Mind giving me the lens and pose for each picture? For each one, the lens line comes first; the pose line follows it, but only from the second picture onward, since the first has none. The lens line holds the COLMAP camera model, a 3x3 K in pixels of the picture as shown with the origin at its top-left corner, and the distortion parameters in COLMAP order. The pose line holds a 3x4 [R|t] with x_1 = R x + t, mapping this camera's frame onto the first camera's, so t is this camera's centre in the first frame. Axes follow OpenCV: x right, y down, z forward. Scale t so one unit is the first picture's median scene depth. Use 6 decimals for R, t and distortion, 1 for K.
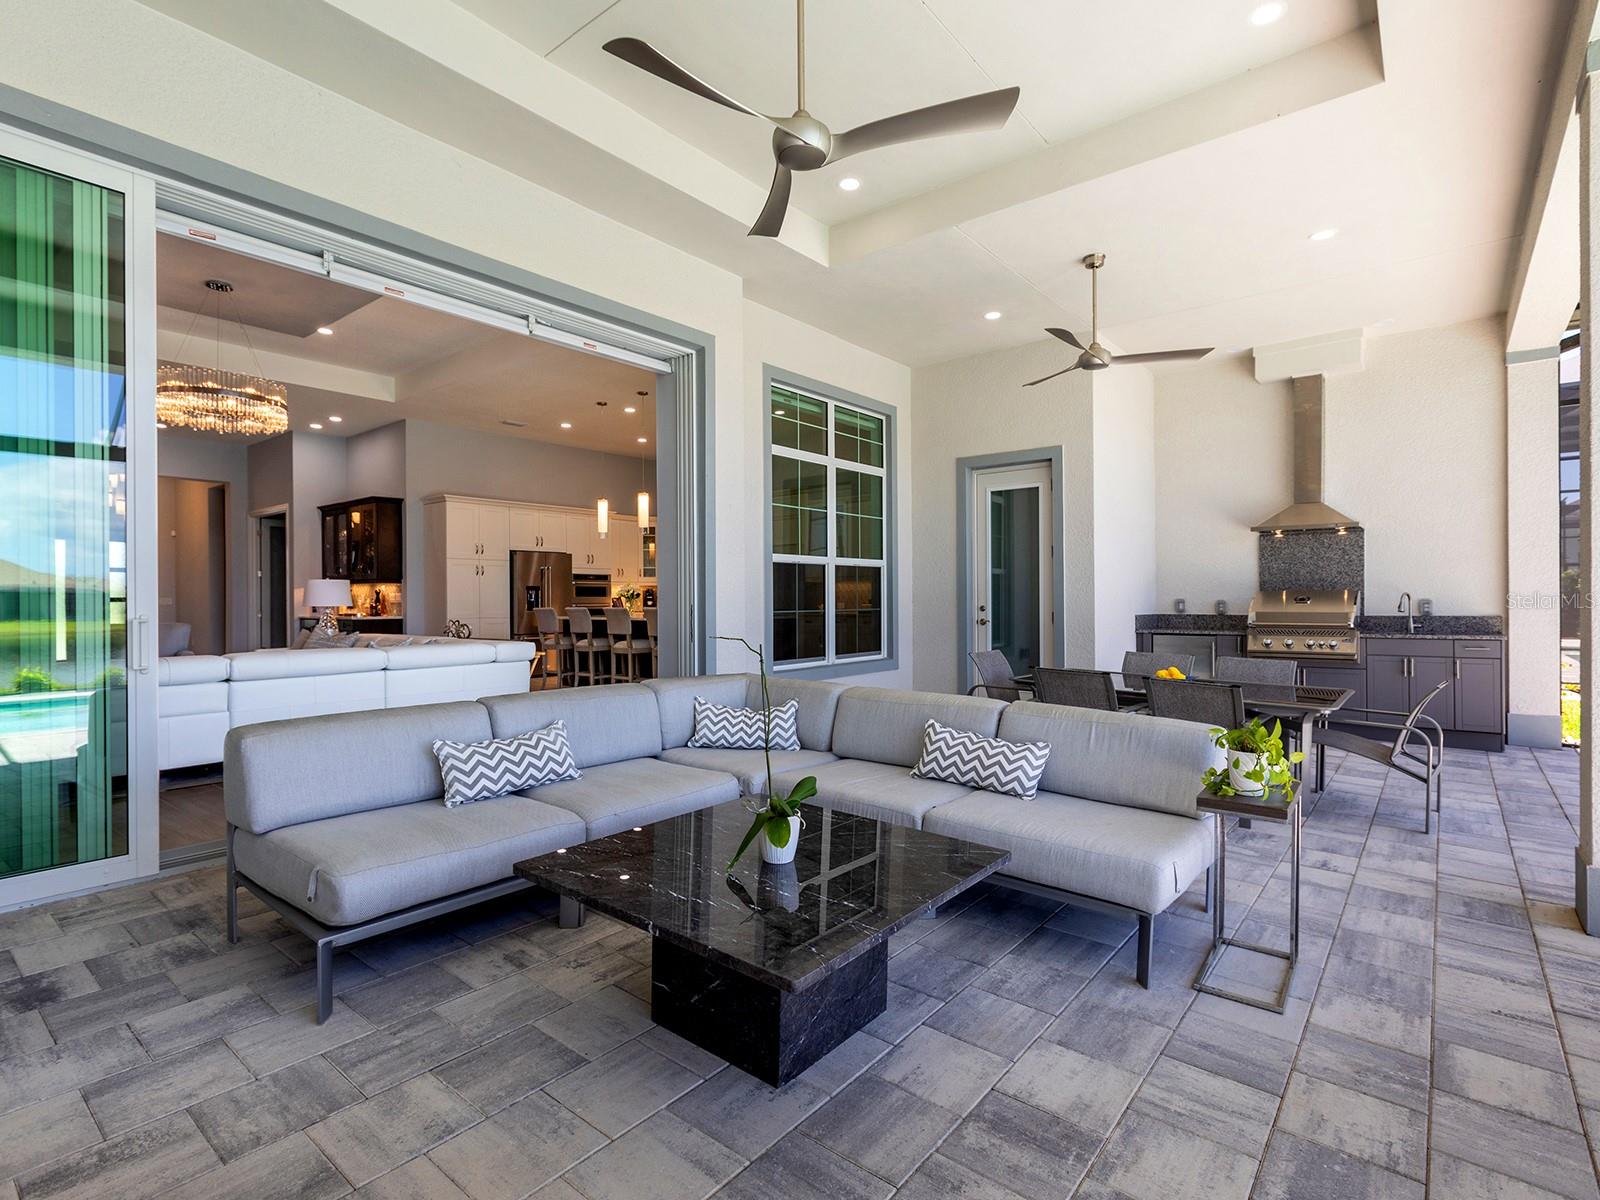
lens RADIAL K [[794.5, 0, 800.0], [0, 794.5, 600.0], [0, 0, 1]] dist [-0.000369, 0.000171]
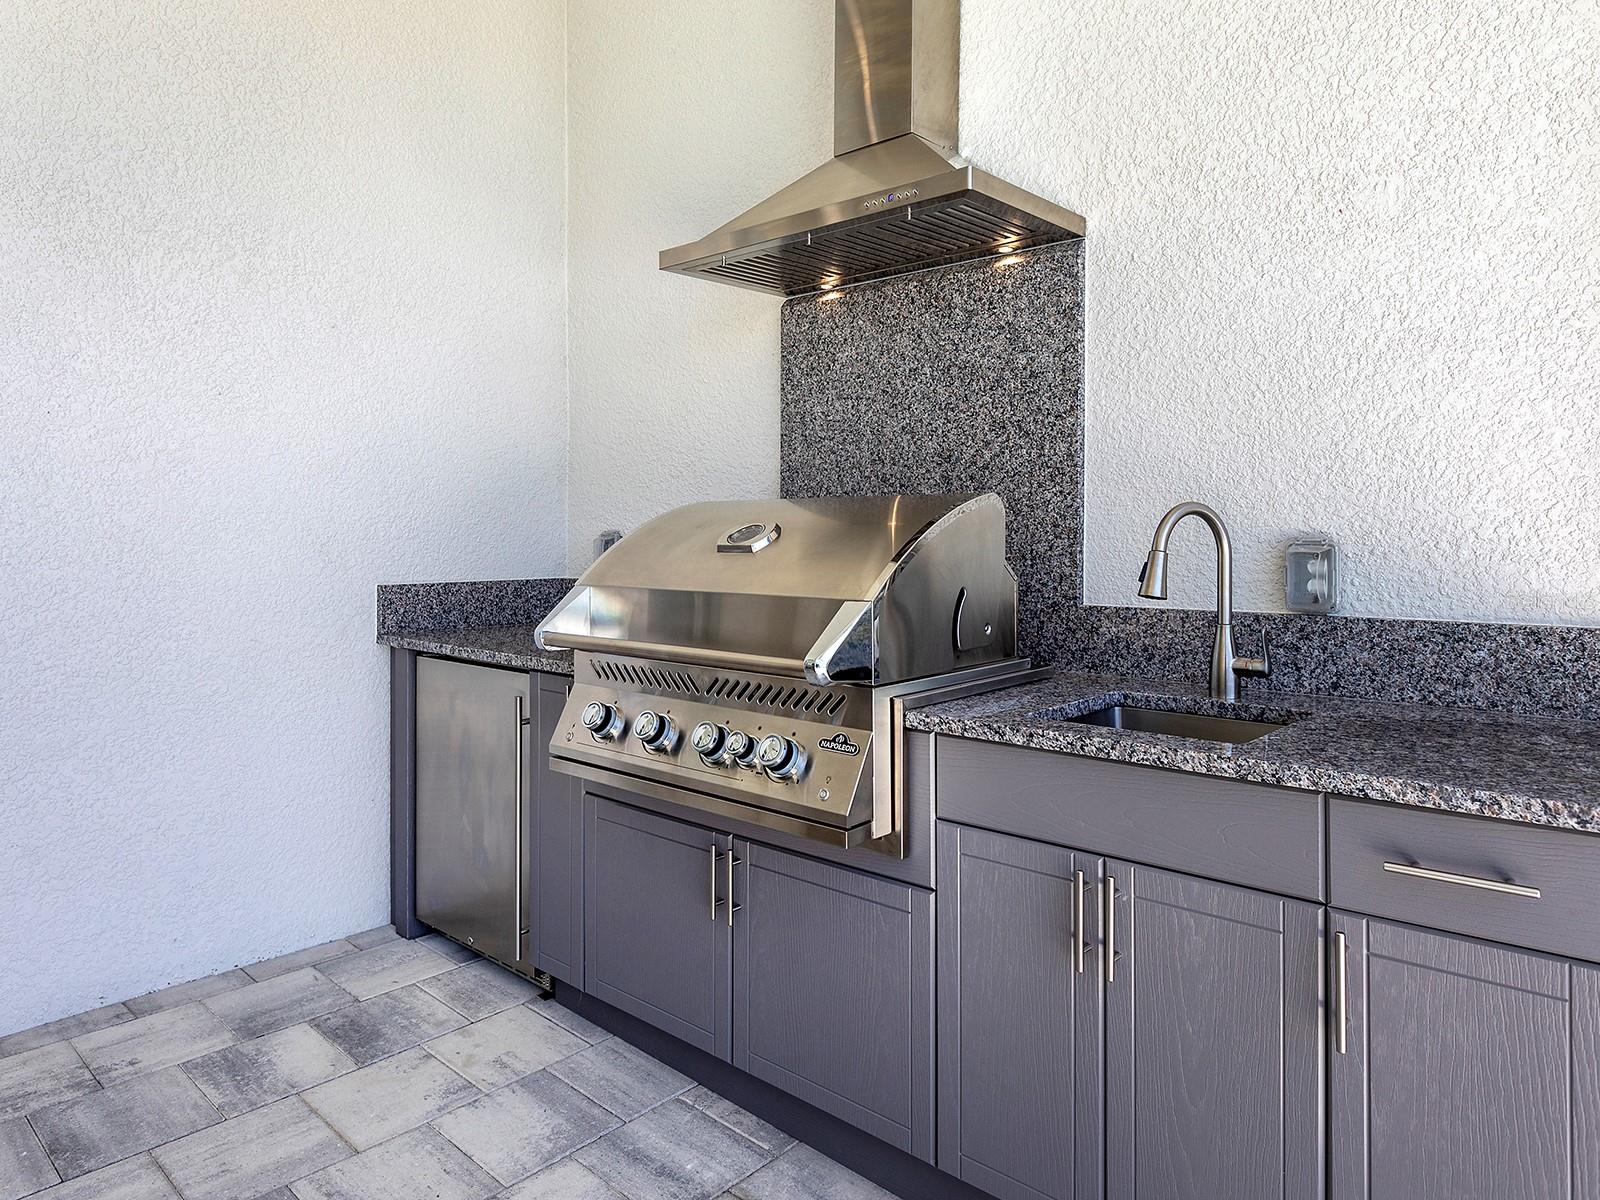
lens RADIAL K [[1027.6, 0, 694.2], [0, 1027.6, 534.4], [0, 0, 1]] dist [-0.000835, -0.001397]
pose [[0.993727, 0.004304, -0.111753, 0.632395], [-0.004184, 0.999990, 0.001313, -0.001058], [0.111758, -0.000838, 0.993735, 0.687236]]
